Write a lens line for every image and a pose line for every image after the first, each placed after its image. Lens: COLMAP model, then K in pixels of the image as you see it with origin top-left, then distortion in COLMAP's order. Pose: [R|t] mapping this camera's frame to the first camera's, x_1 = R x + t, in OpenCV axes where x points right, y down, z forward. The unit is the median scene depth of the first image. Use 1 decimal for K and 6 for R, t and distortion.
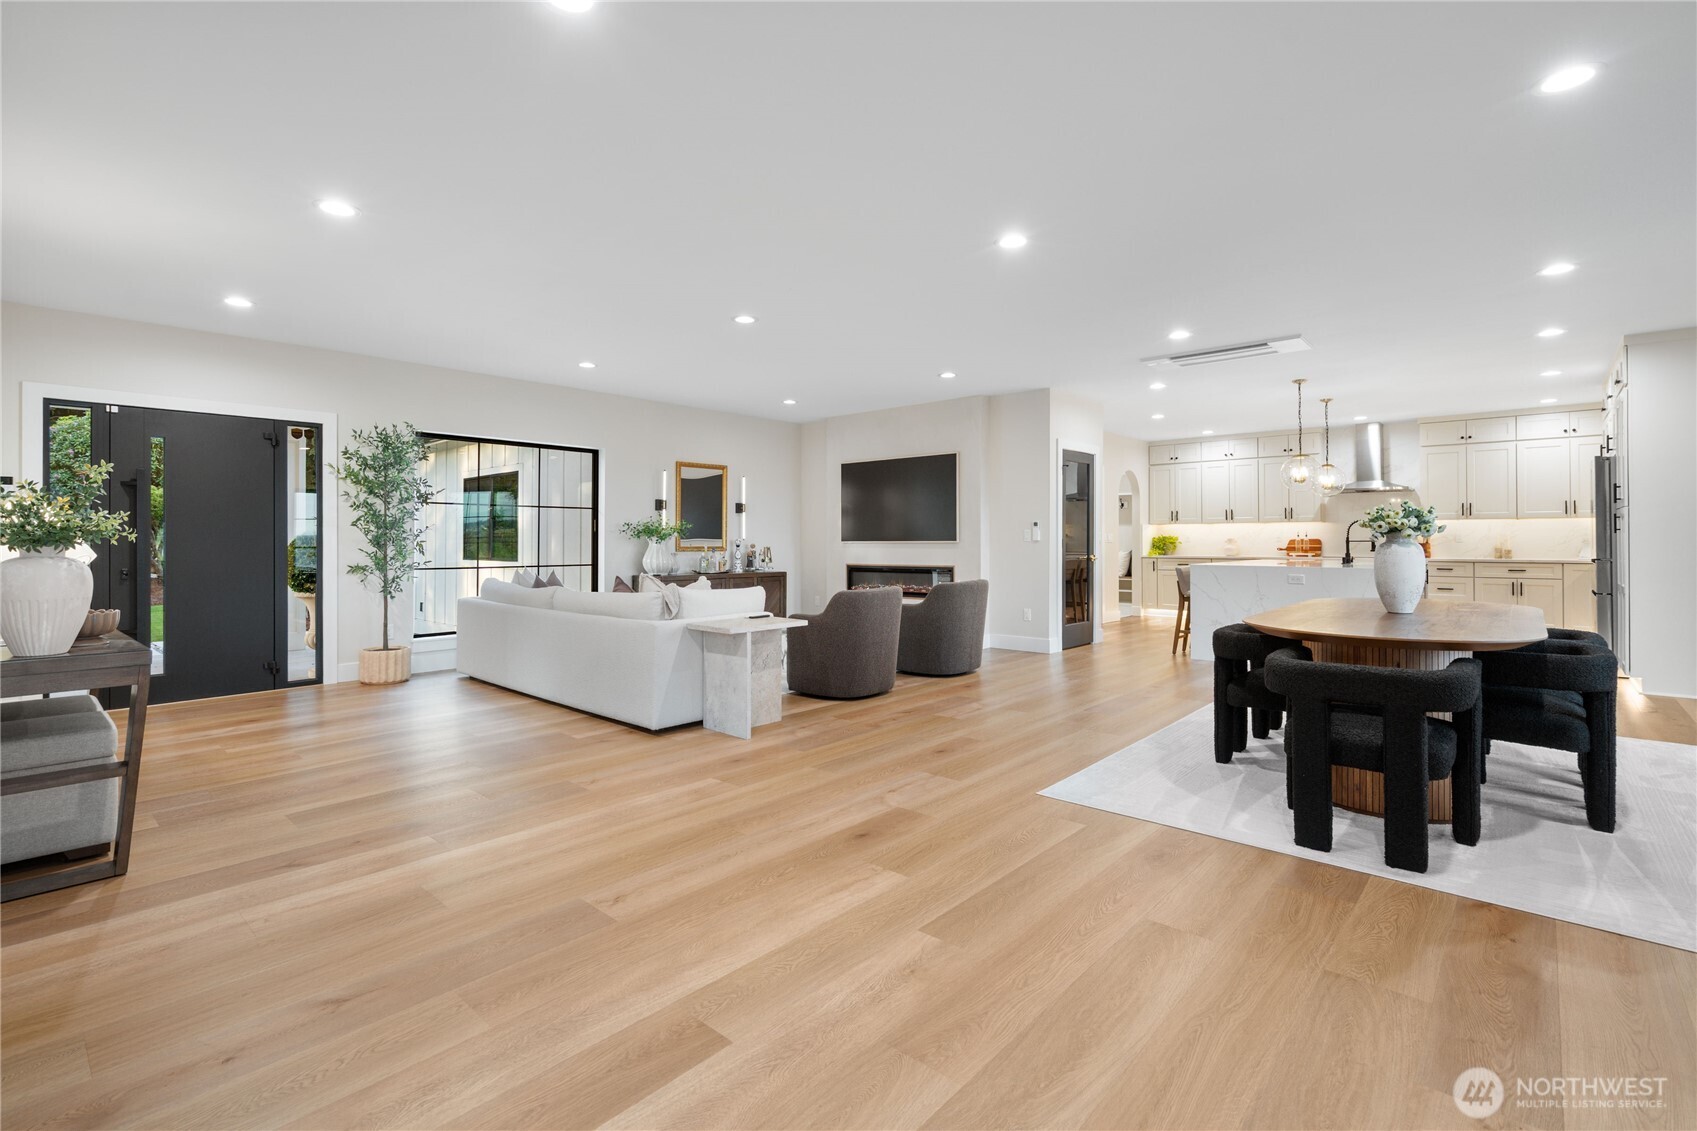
lens RADIAL K [[768.6, 0, 845.4], [0, 768.6, 542.1], [0, 0, 1]] dist [0.001459, 0.000476]
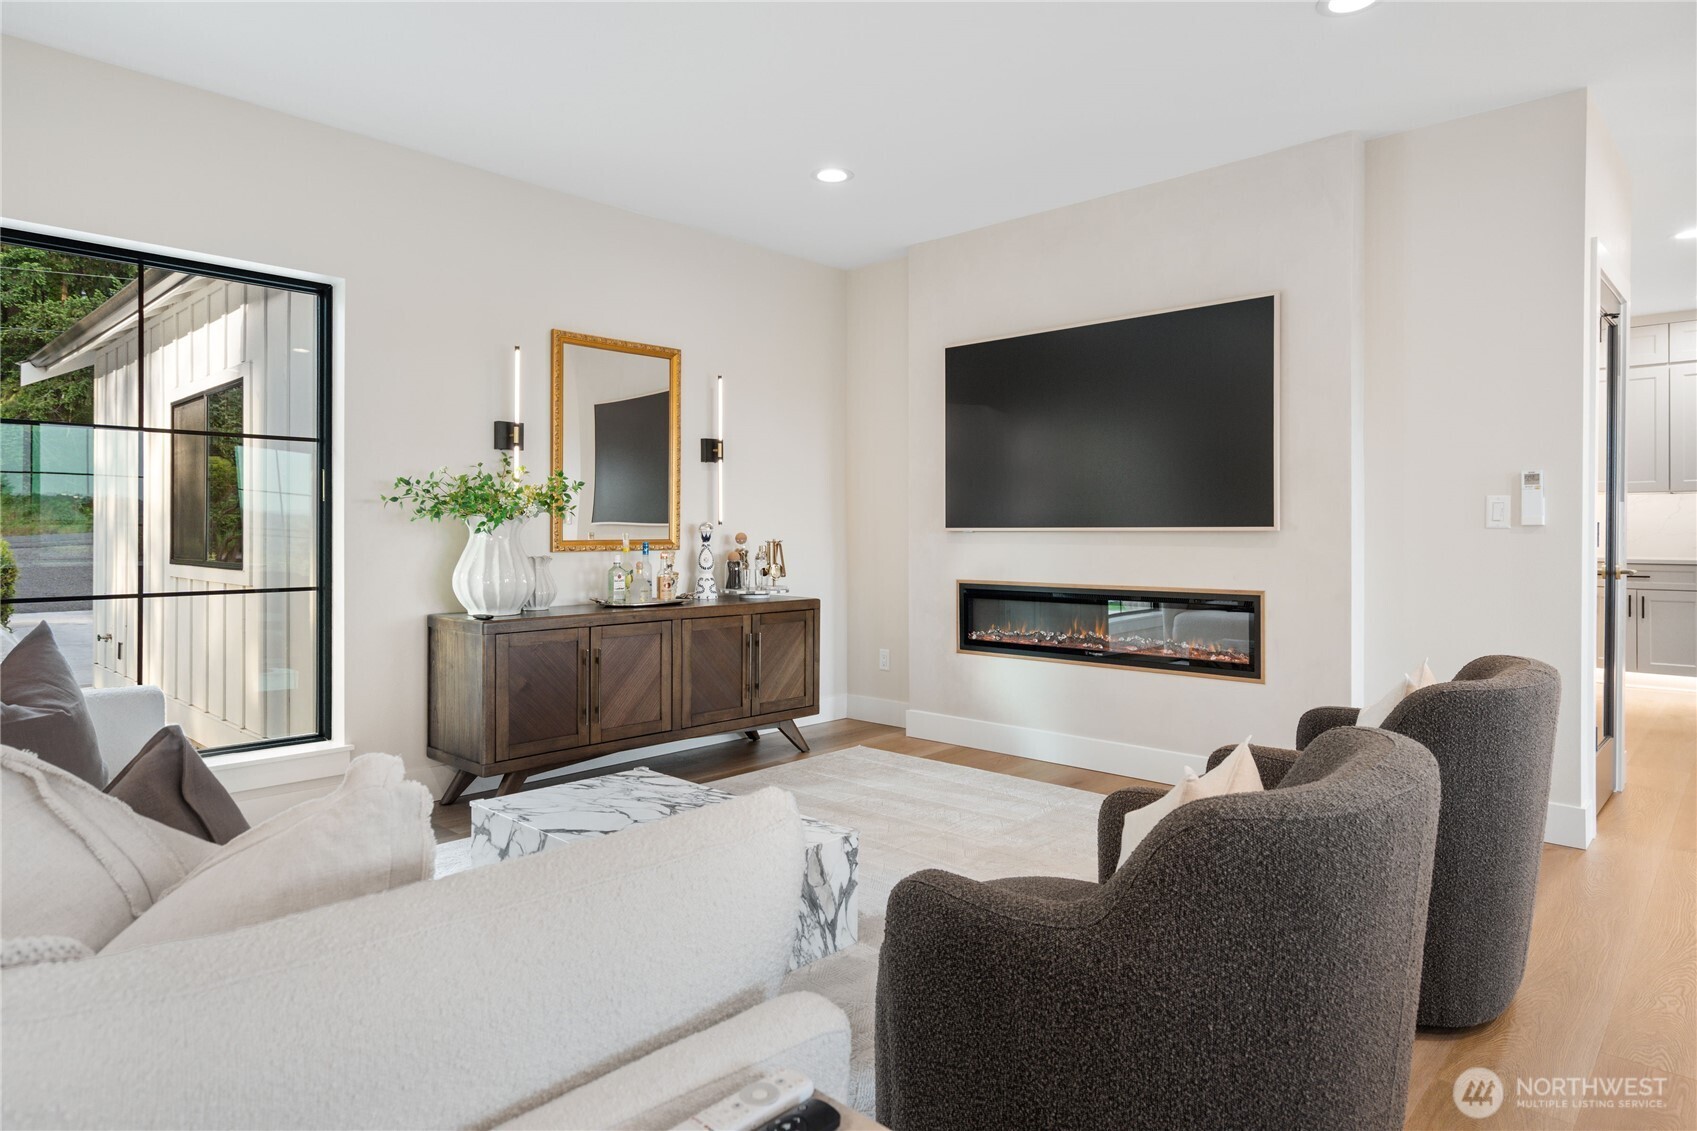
lens RADIAL K [[974.0, 0, 851.5], [0, 974.0, 526.6], [0, 0, 1]] dist [-0.075188, -0.000336]
pose [[0.999886, 0.000162, -0.015066, -0.051741], [-0.000216, 0.999993, -0.003600, 0.000523], [0.015066, 0.003603, 0.999880, 0.467458]]
